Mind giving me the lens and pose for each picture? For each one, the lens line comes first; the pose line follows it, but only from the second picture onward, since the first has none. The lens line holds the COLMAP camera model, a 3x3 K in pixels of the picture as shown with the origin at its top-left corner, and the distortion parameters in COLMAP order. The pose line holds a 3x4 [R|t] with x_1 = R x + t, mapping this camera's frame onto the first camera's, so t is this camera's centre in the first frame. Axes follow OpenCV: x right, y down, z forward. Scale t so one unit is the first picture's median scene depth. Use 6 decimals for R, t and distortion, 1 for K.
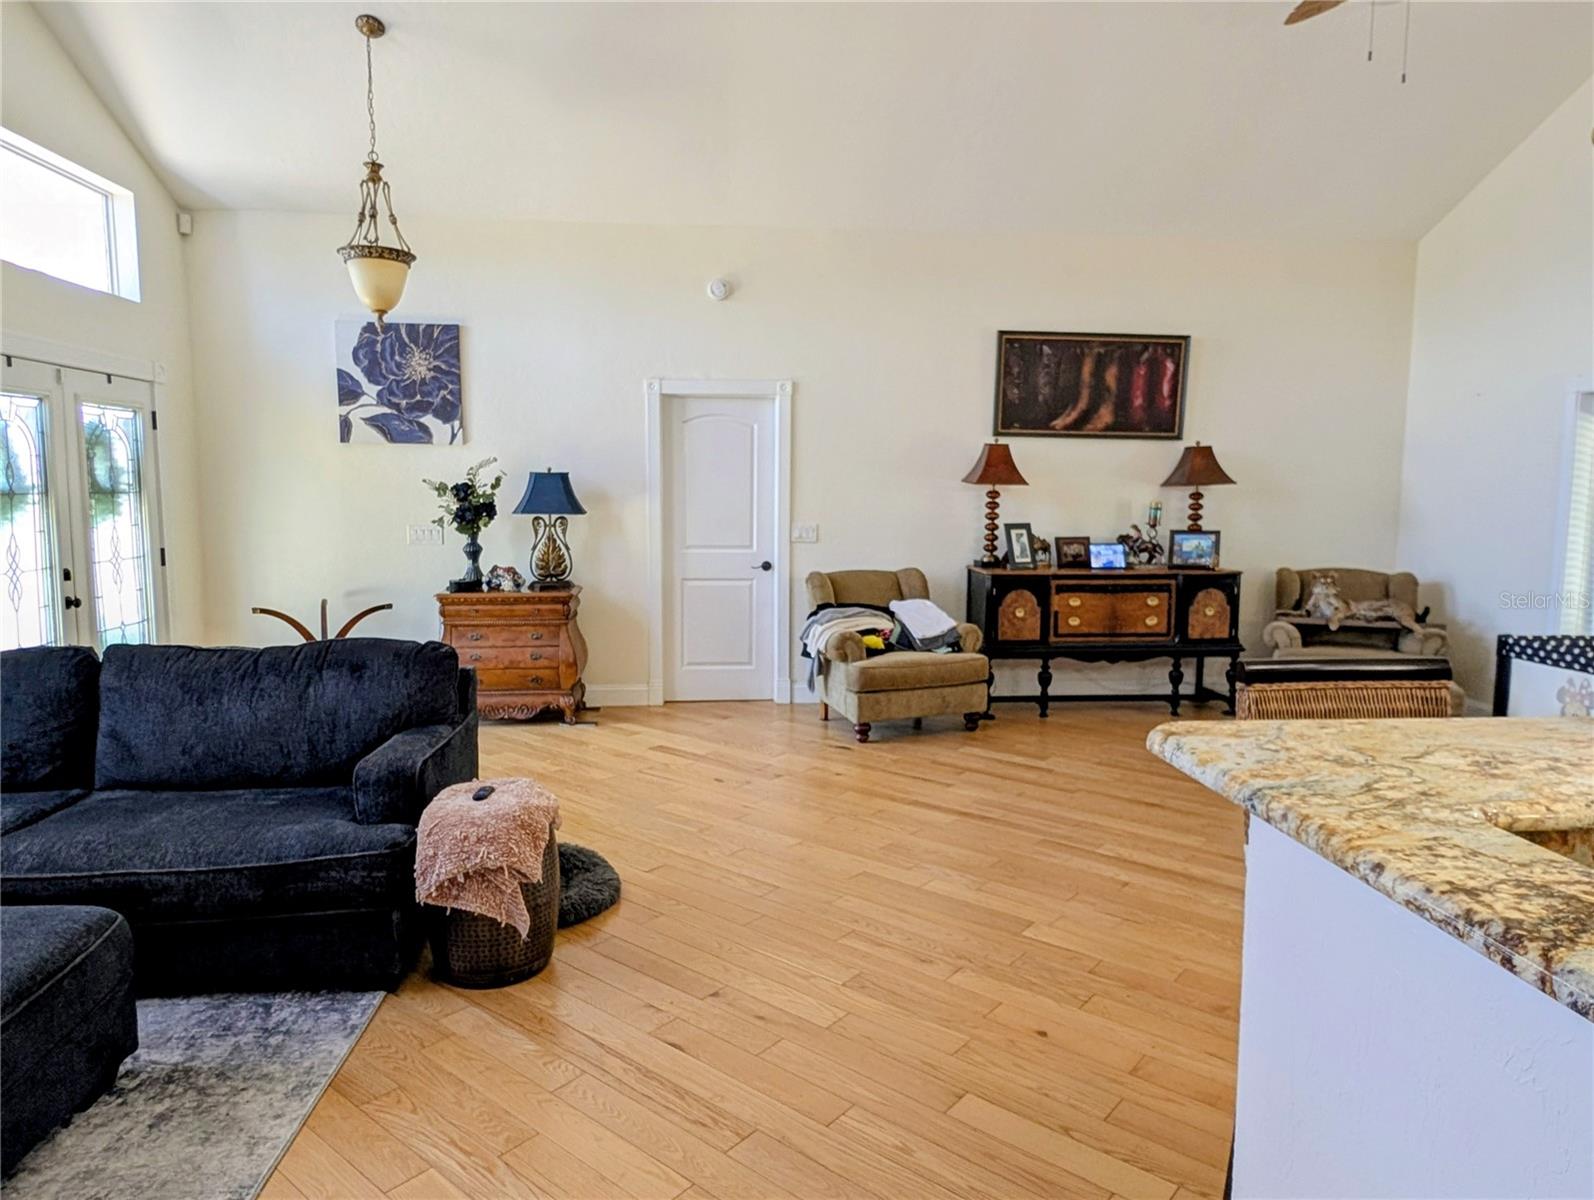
lens RADIAL K [[977.3, 0, 791.0], [0, 977.3, 592.6], [0, 0, 1]] dist [0.023942, -0.016019]
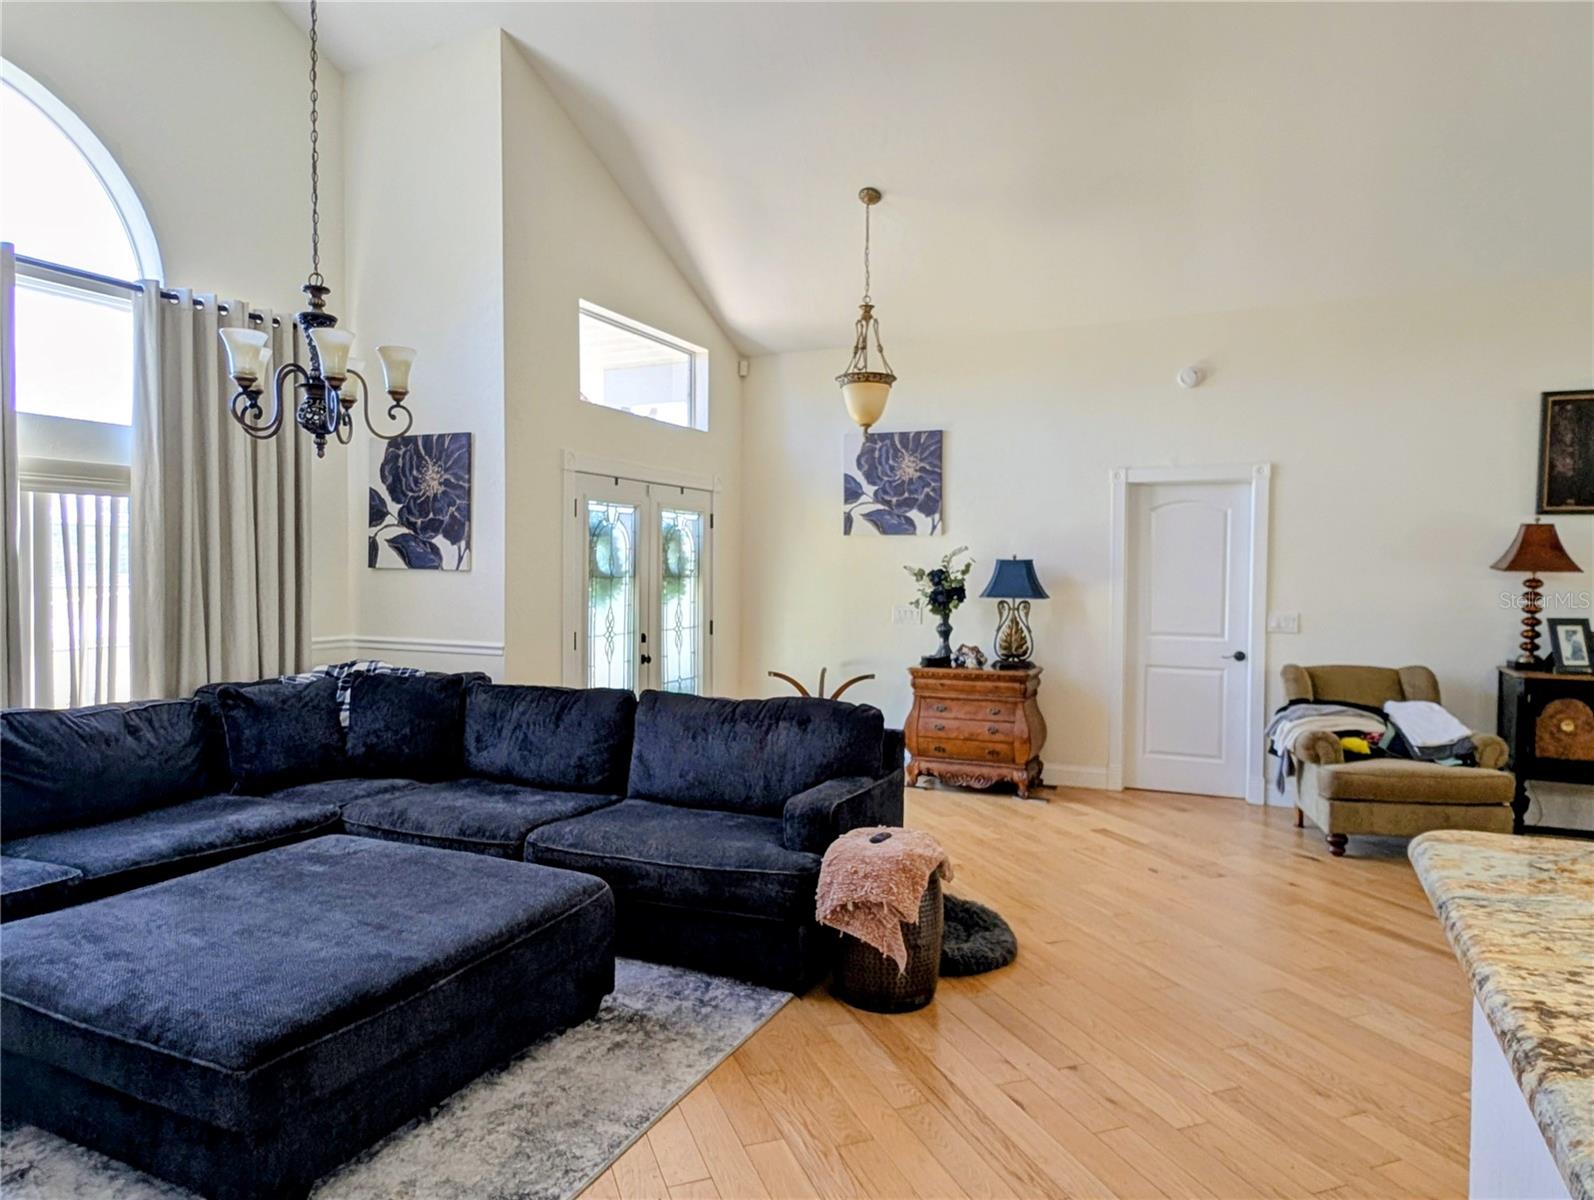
lens RADIAL K [[942.7, 0, 809.5], [0, 942.7, 601.1], [0, 0, 1]] dist [0.007005, 0.002773]
pose [[0.879612, 0.017546, -0.475368, 0.048371], [-0.054568, 0.996444, -0.064193, 0.001562], [0.472552, 0.082405, 0.877442, -0.010951]]
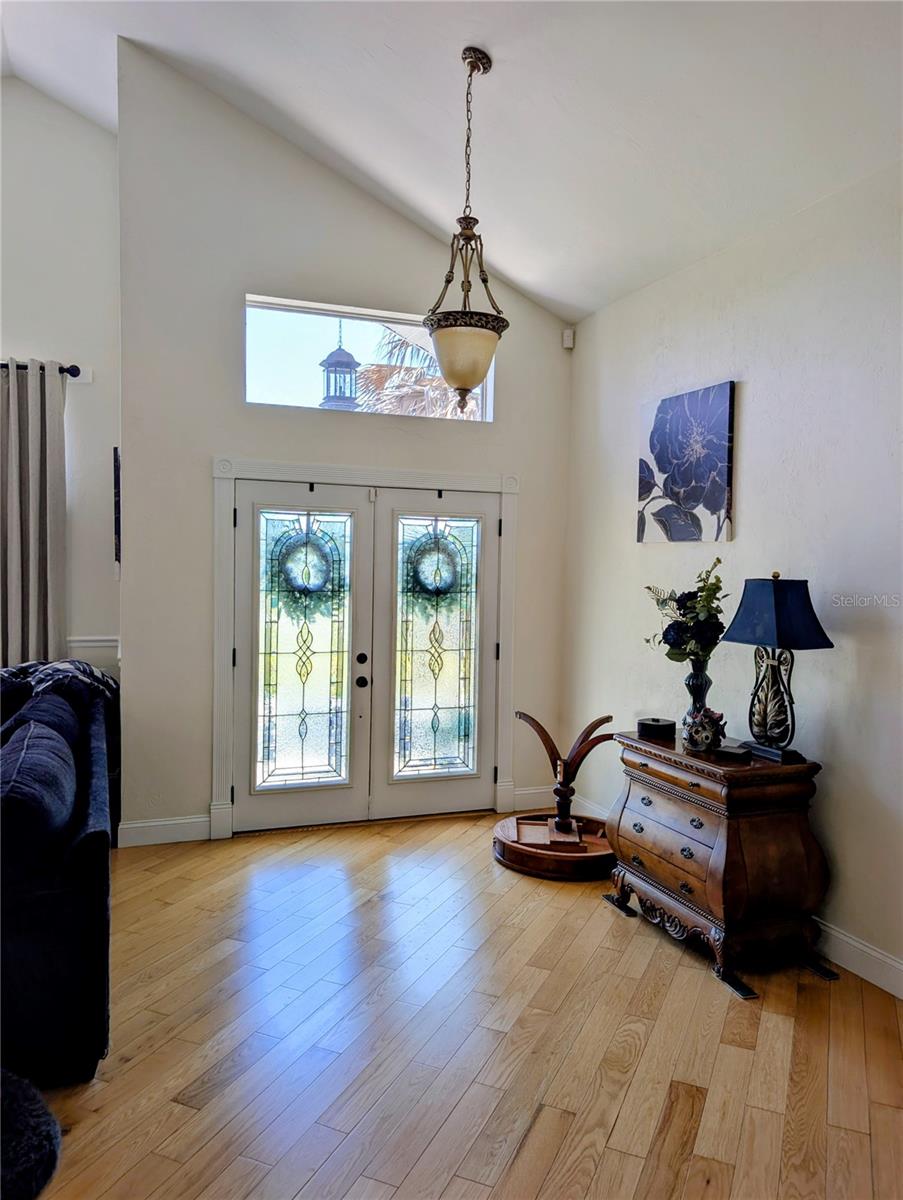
lens RADIAL K [[891.3, 0, 451.5], [0, 891.3, 600.0], [0, 0, 1]] dist [0.046286, -0.000761]
pose [[0.293345, 0.039869, -0.955175, 0.267318], [-0.122578, 0.992452, 0.003780, -0.087346], [0.948116, 0.115975, 0.296017, 0.634598]]
